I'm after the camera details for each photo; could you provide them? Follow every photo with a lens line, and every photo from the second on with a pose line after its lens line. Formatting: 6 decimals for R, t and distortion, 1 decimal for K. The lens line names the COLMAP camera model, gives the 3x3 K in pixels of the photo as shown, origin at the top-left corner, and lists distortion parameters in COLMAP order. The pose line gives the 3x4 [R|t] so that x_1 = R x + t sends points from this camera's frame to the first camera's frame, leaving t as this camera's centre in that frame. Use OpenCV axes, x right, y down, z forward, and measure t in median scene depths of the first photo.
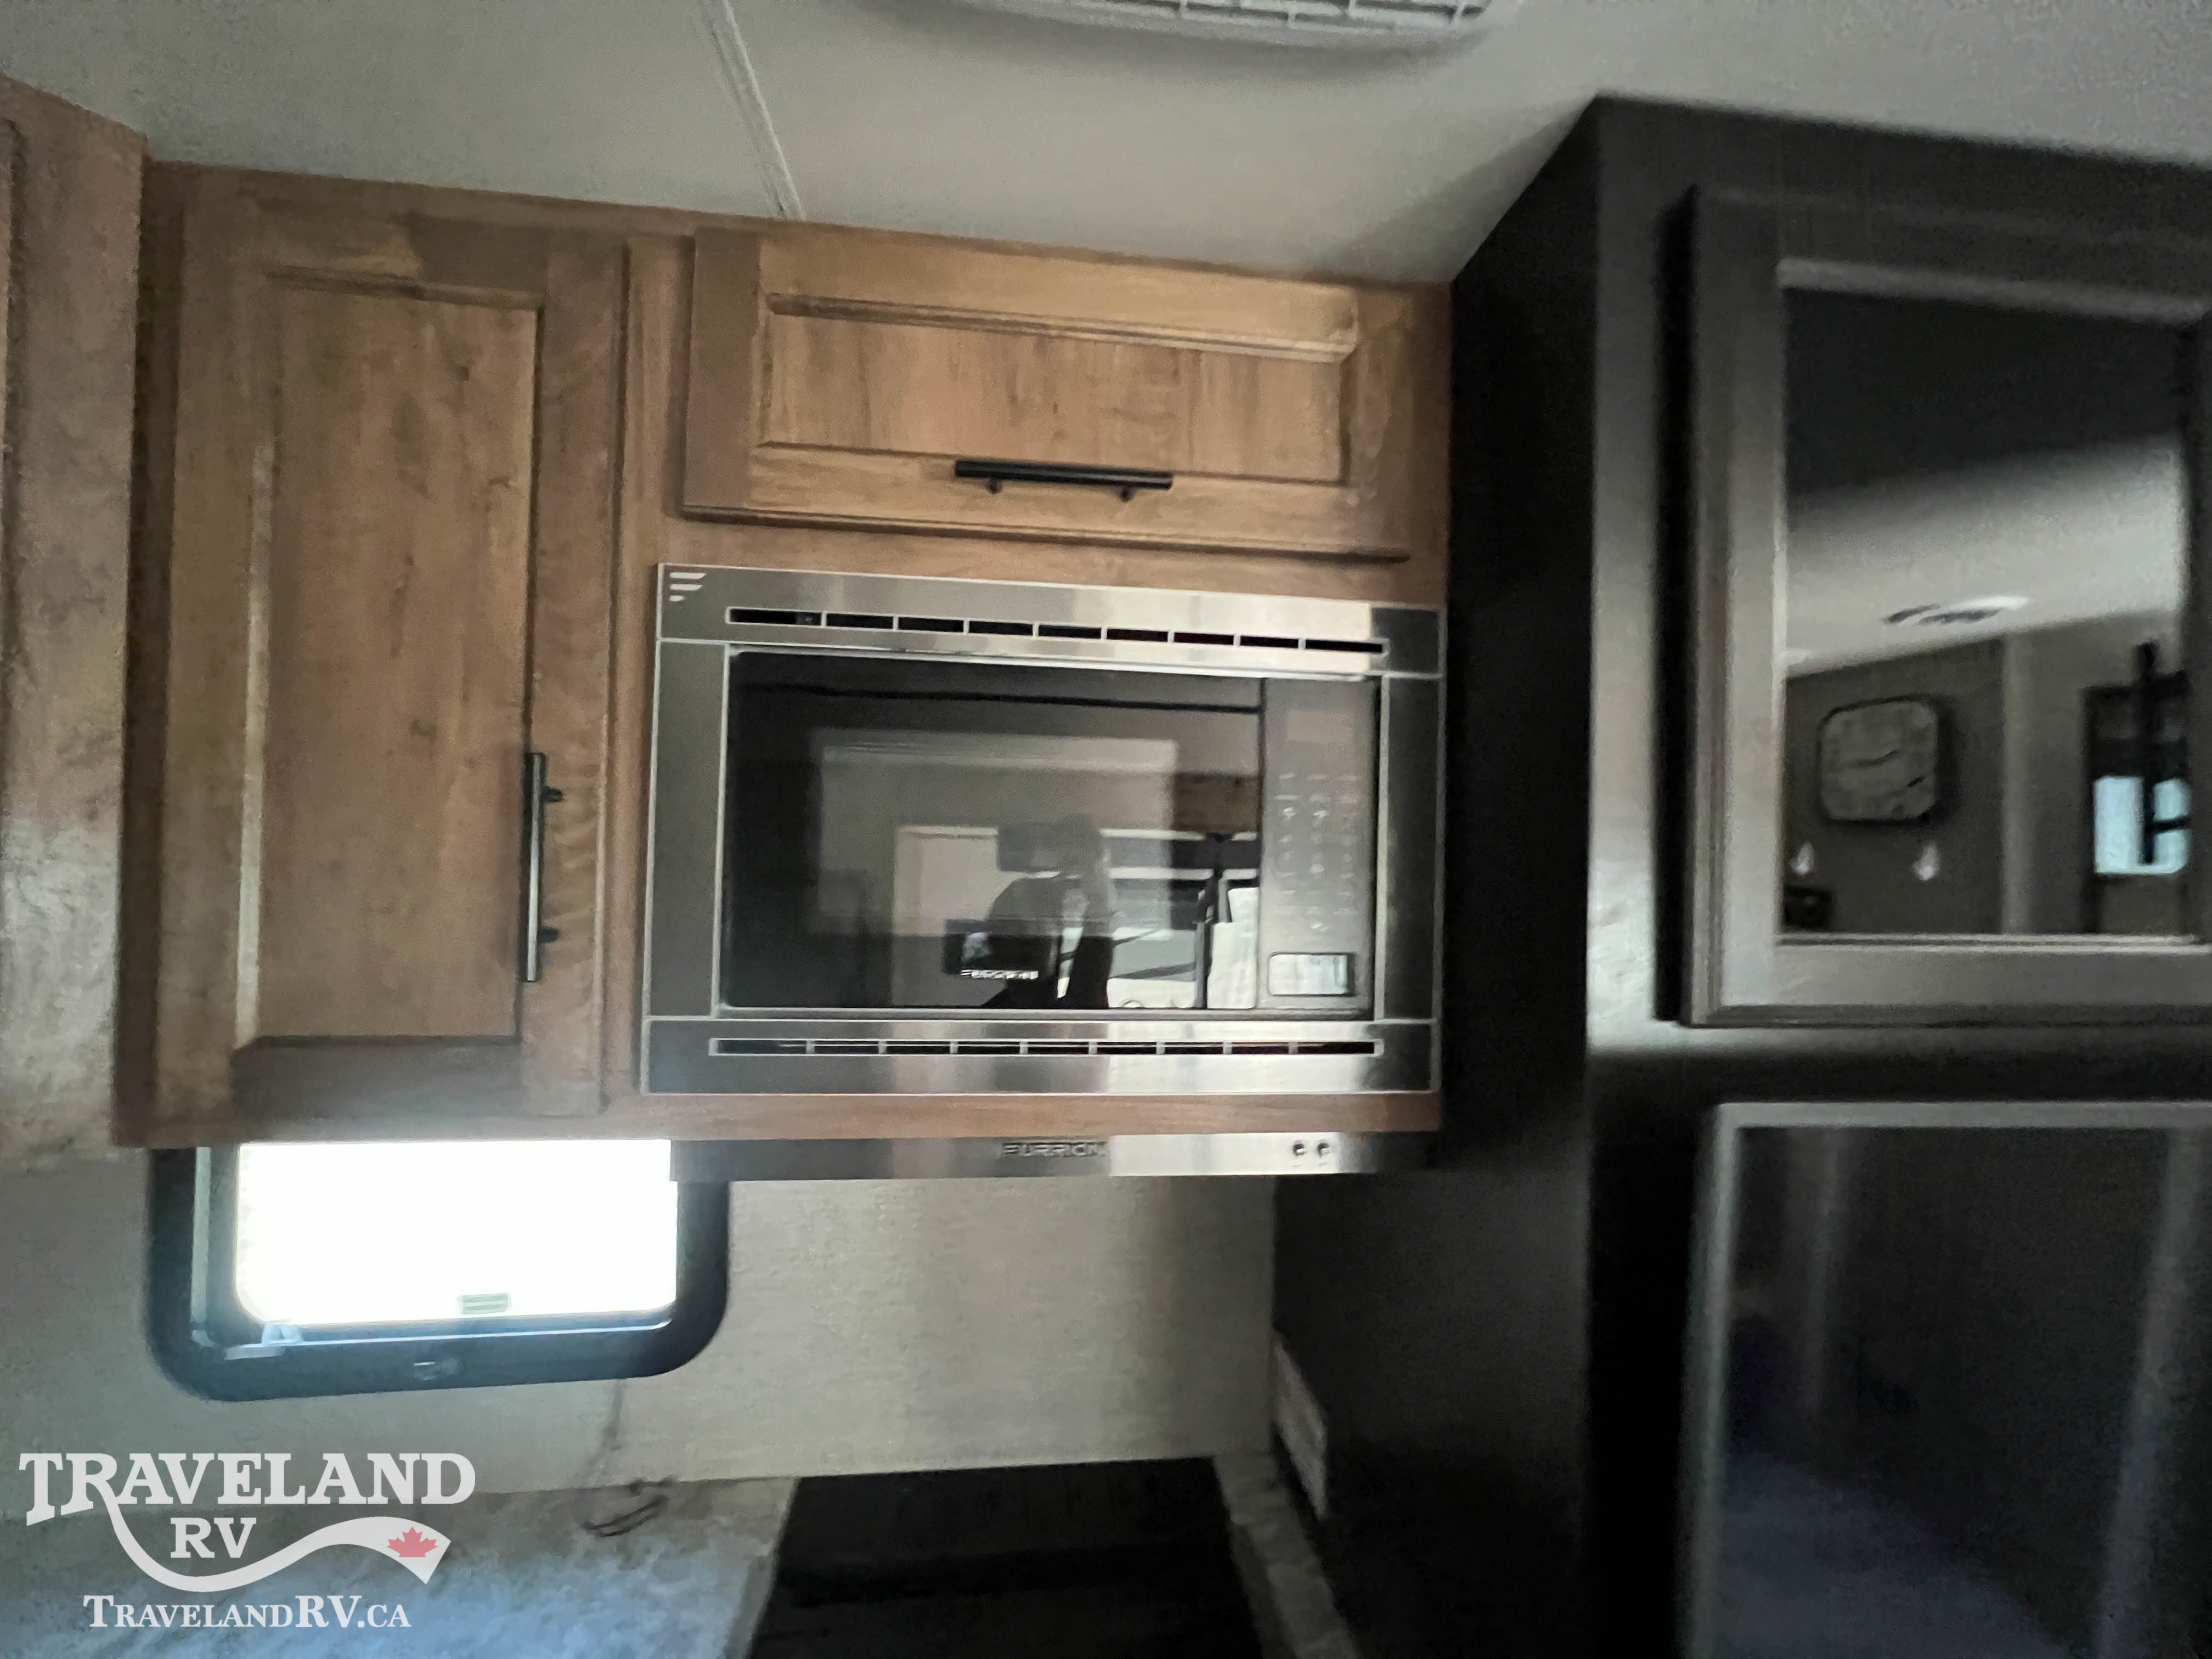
lens RADIAL K [[883.7, 0, 1105.5], [0, 883.7, 826.6], [0, 0, 1]] dist [-0.002376, 0.000210]
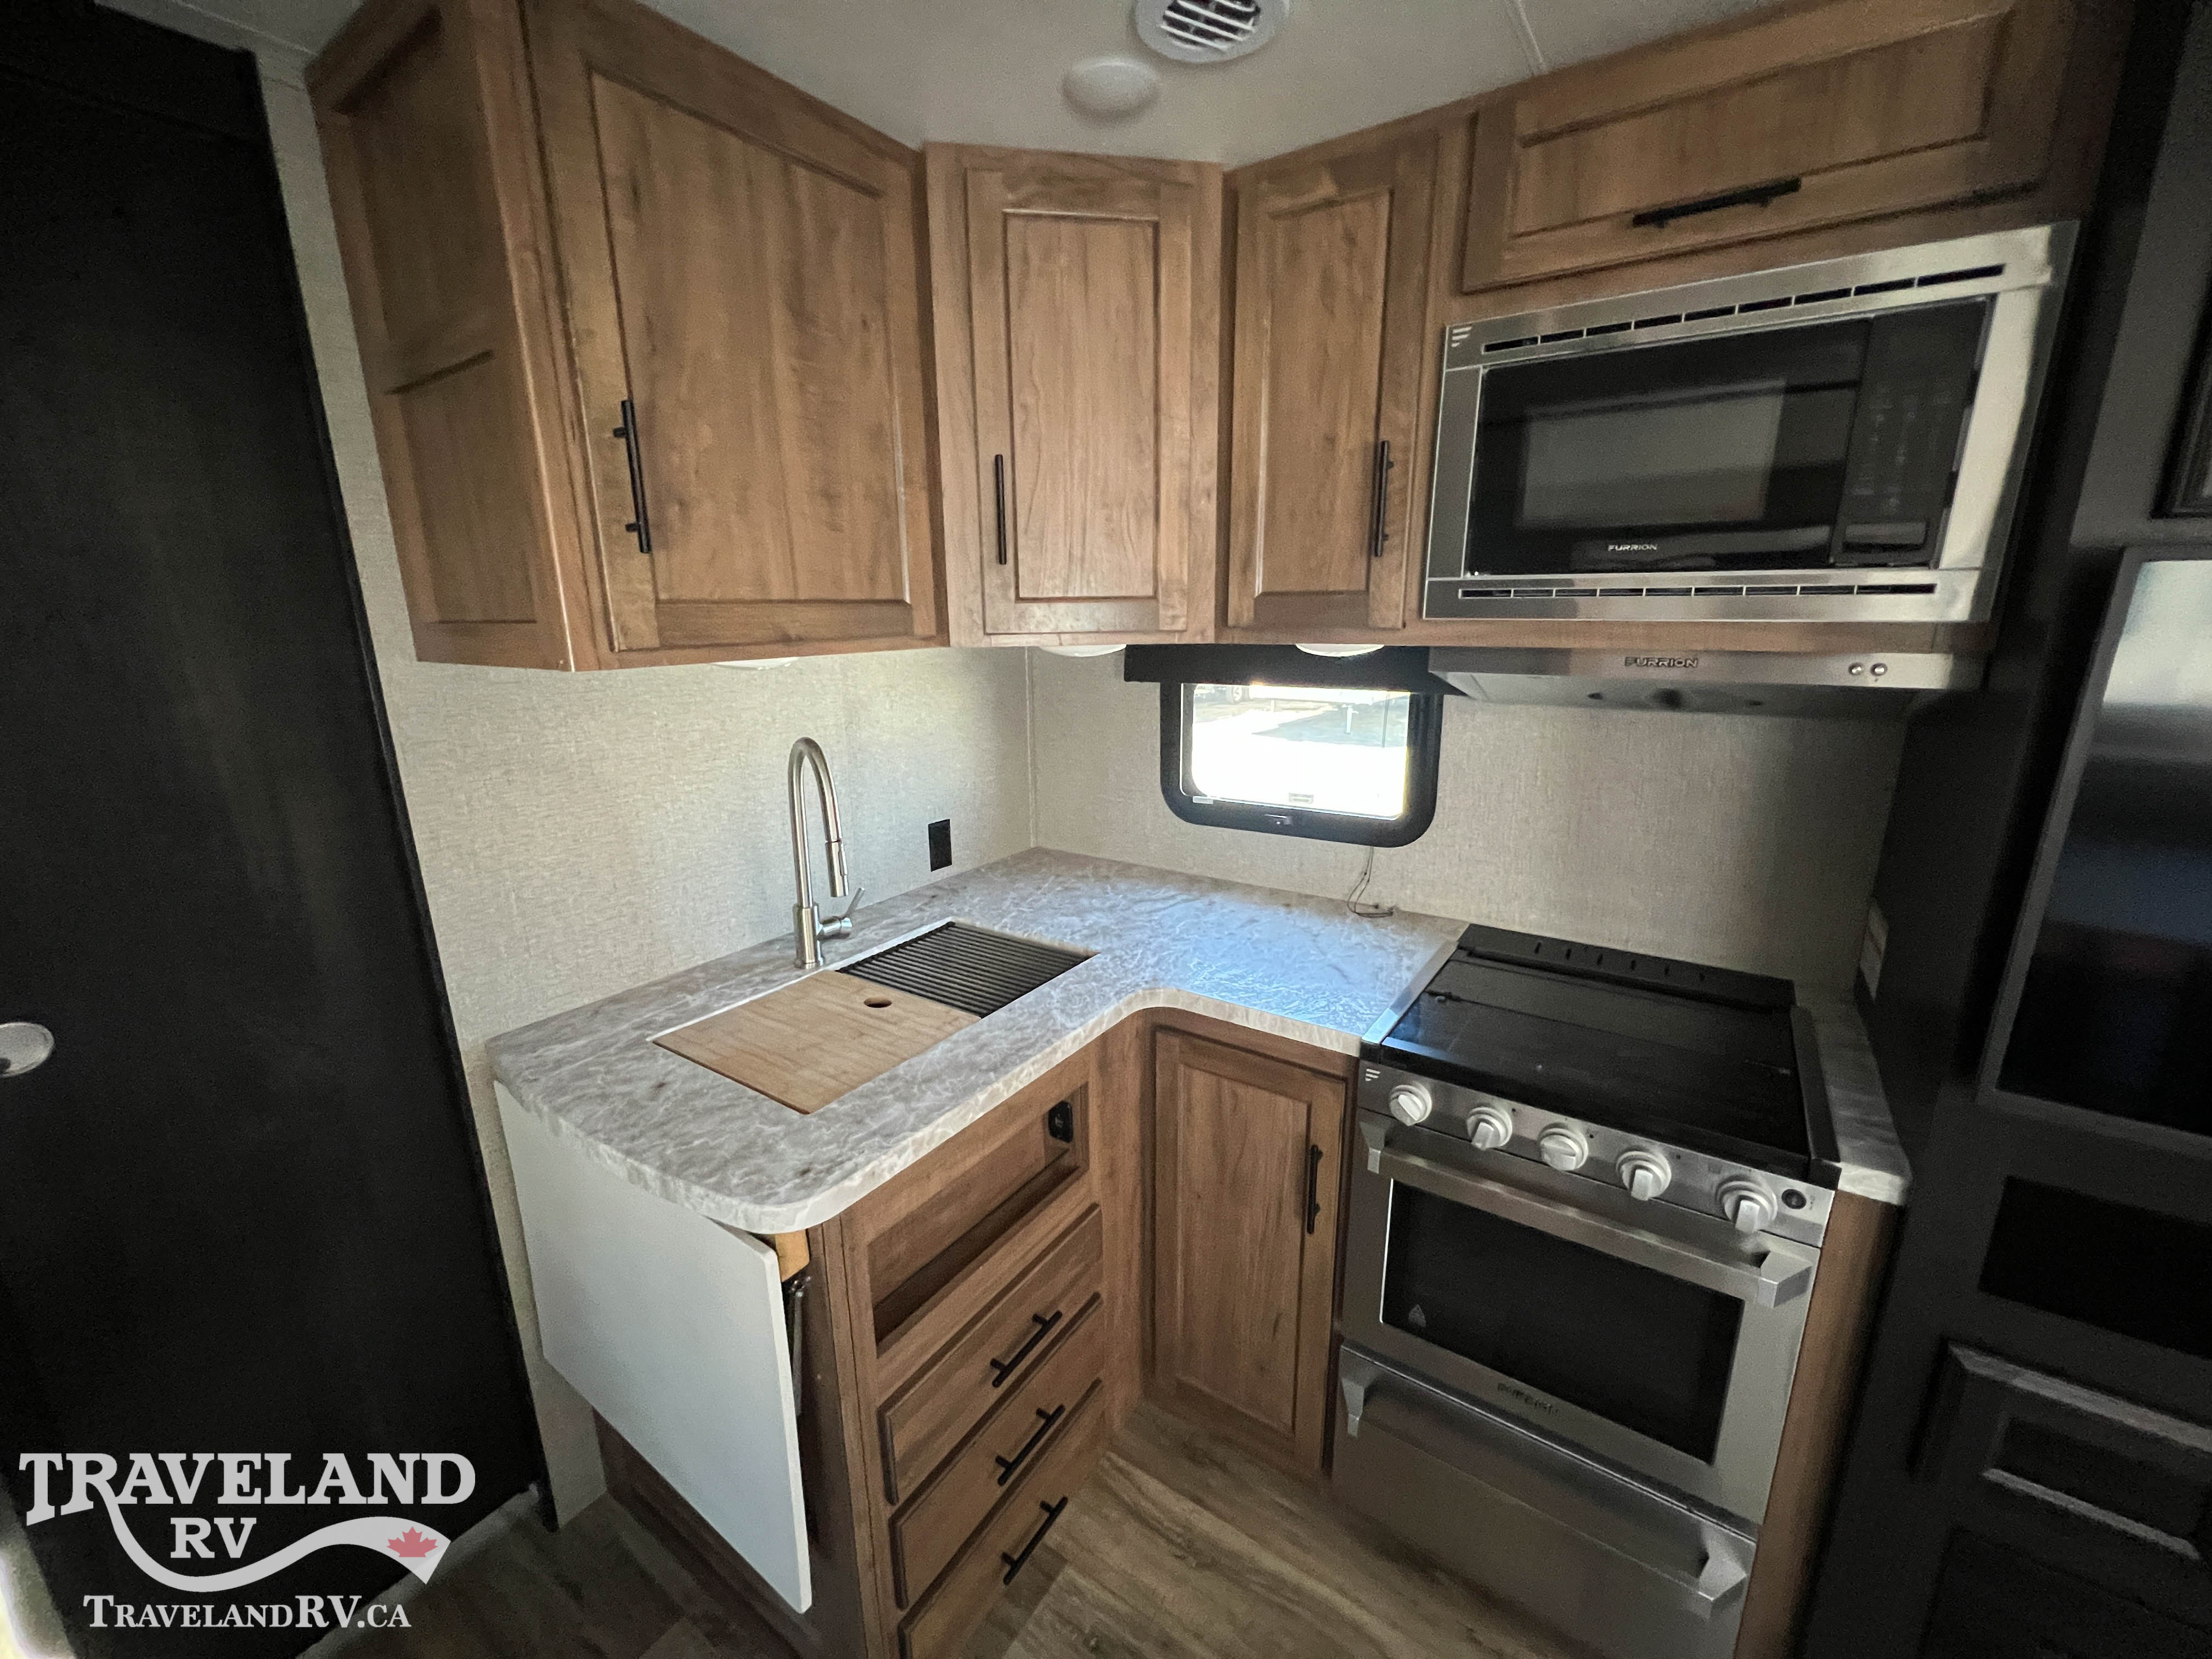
lens RADIAL K [[883.6, 0, 1107.1], [0, 883.6, 824.0], [0, 0, 1]] dist [-0.000259, 0.000247]
pose [[0.762326, 0.126329, -0.634744, 0.254730], [0.033625, 0.971709, 0.233777, 0.254297], [0.646319, -0.199558, 0.736511, -1.011640]]
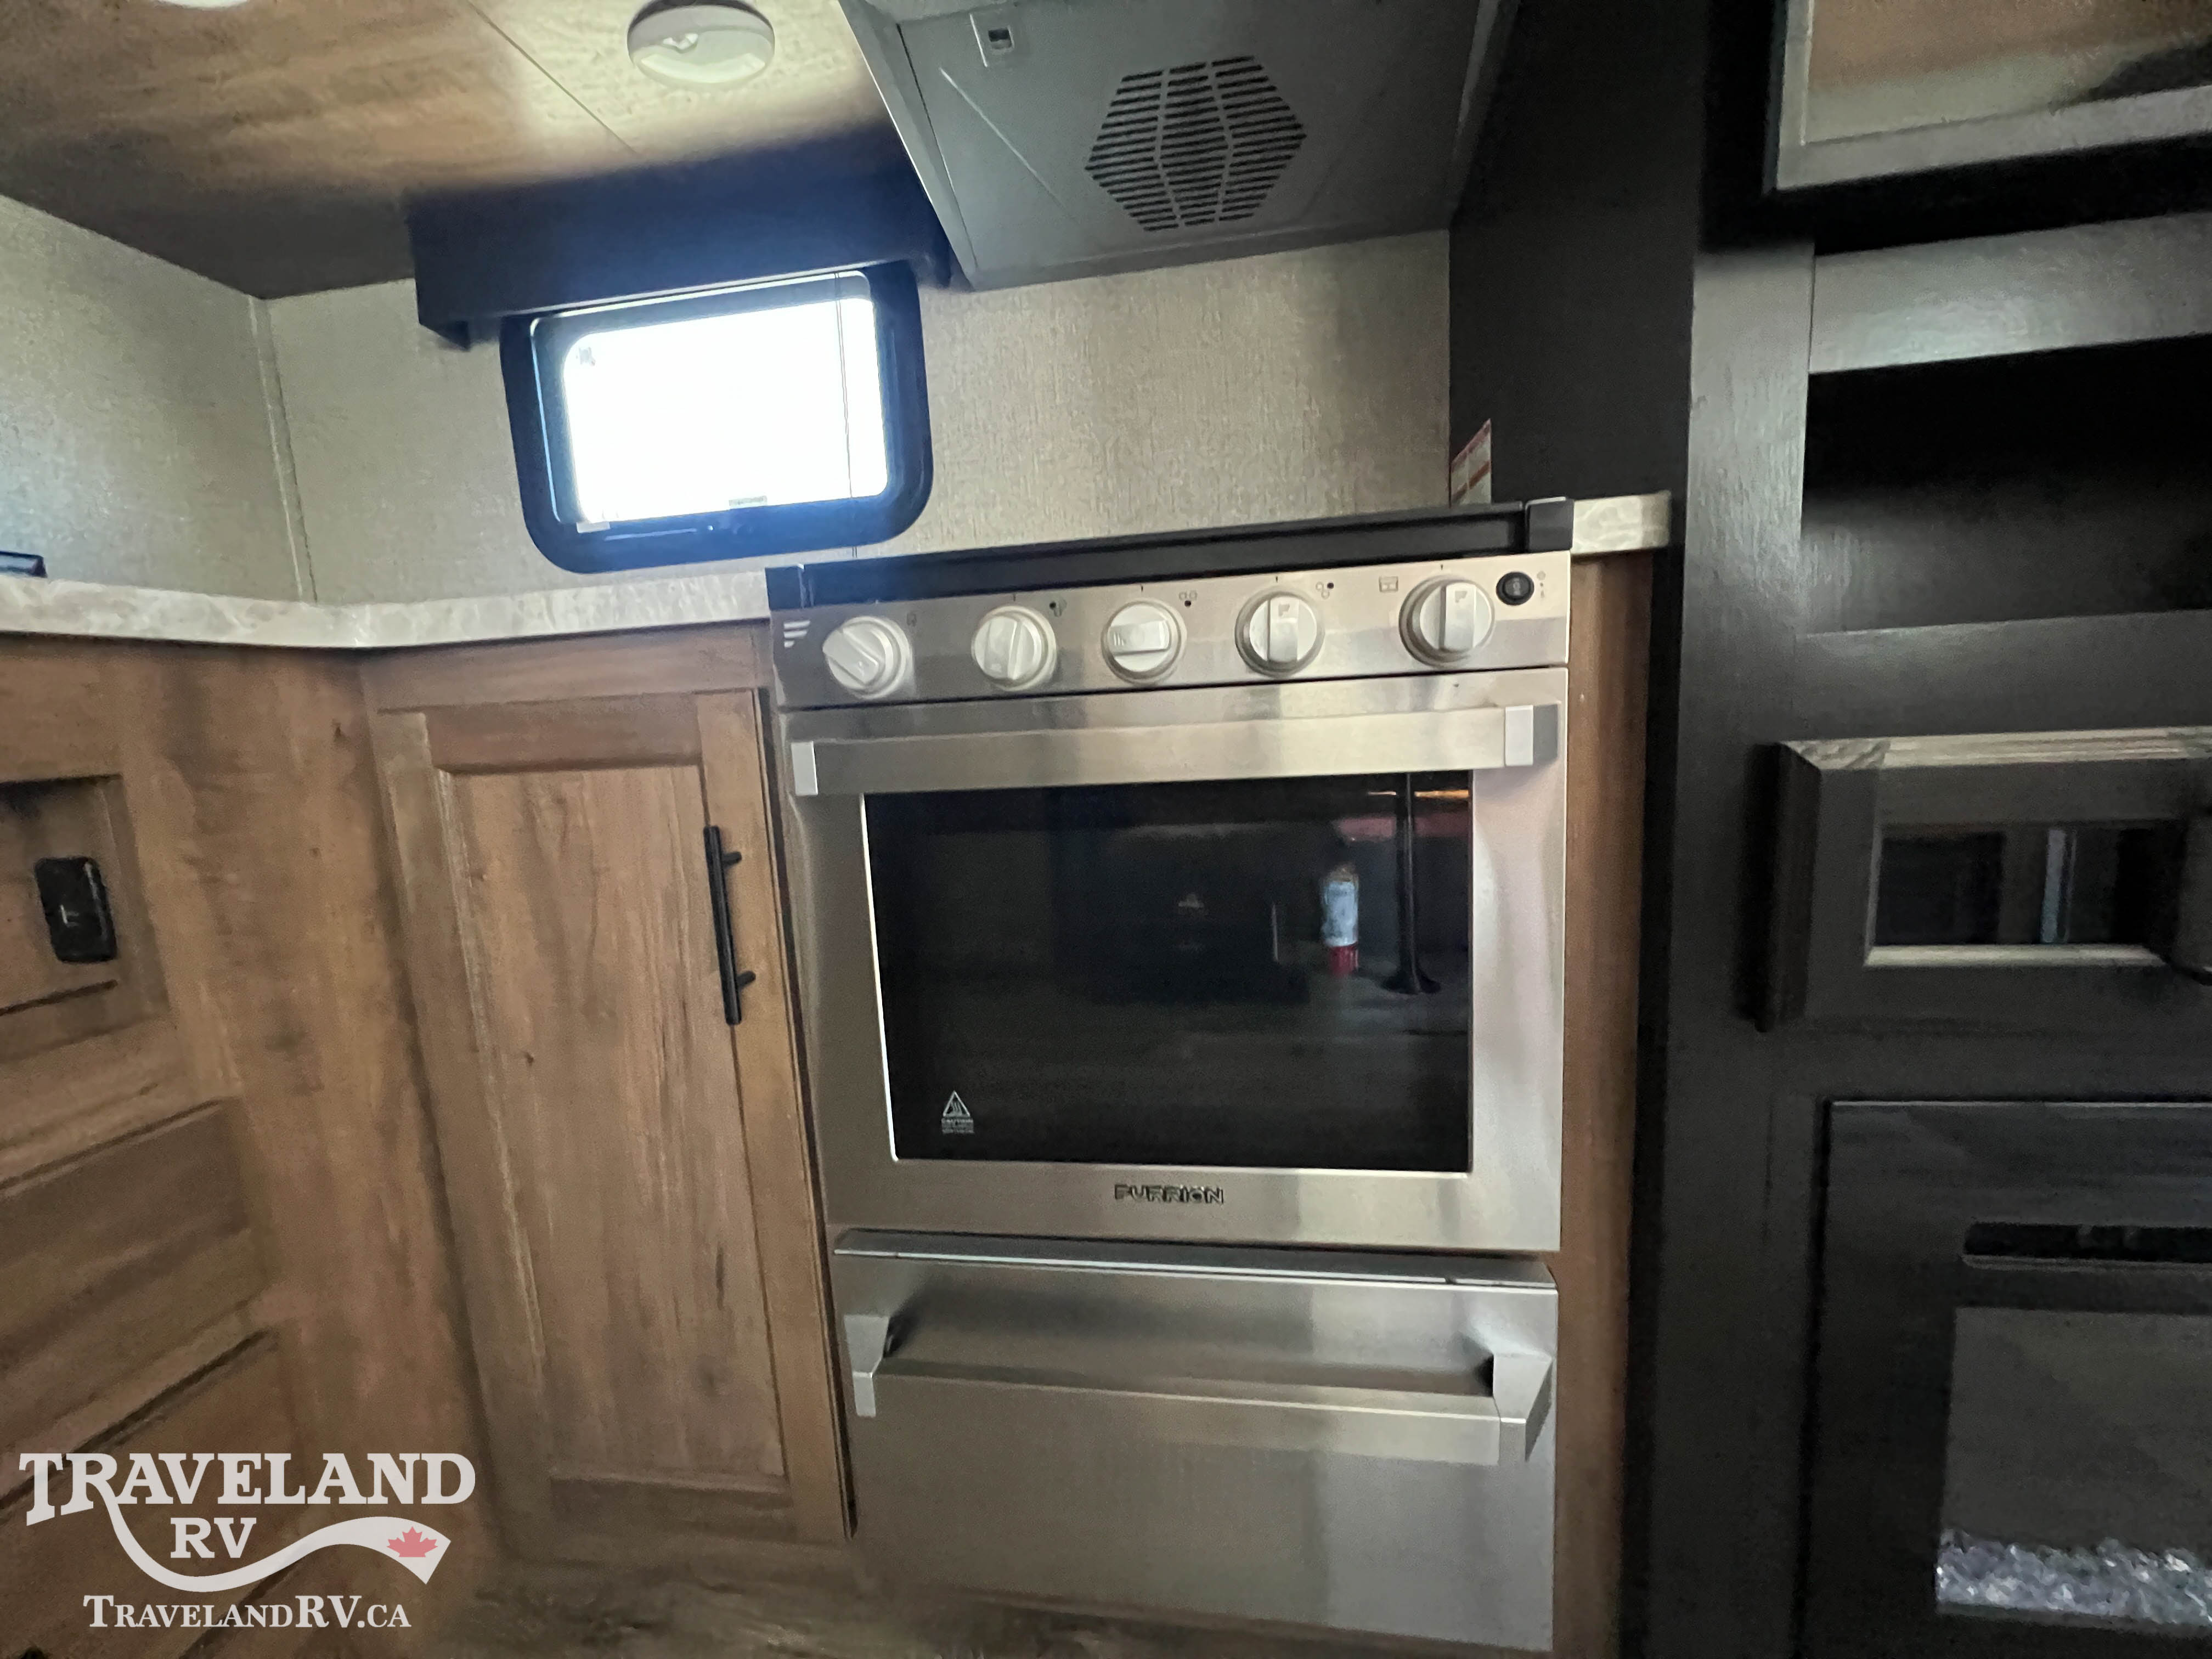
lens RADIAL K [[881.7, 0, 1100.8], [0, 881.7, 832.0], [0, 0, 1]] dist [0.000501, 0.000148]
pose [[0.964926, -0.036608, -0.259959, 0.096052], [0.076809, 0.986266, 0.146217, 1.388296], [0.251036, -0.161056, 0.954485, -0.168731]]
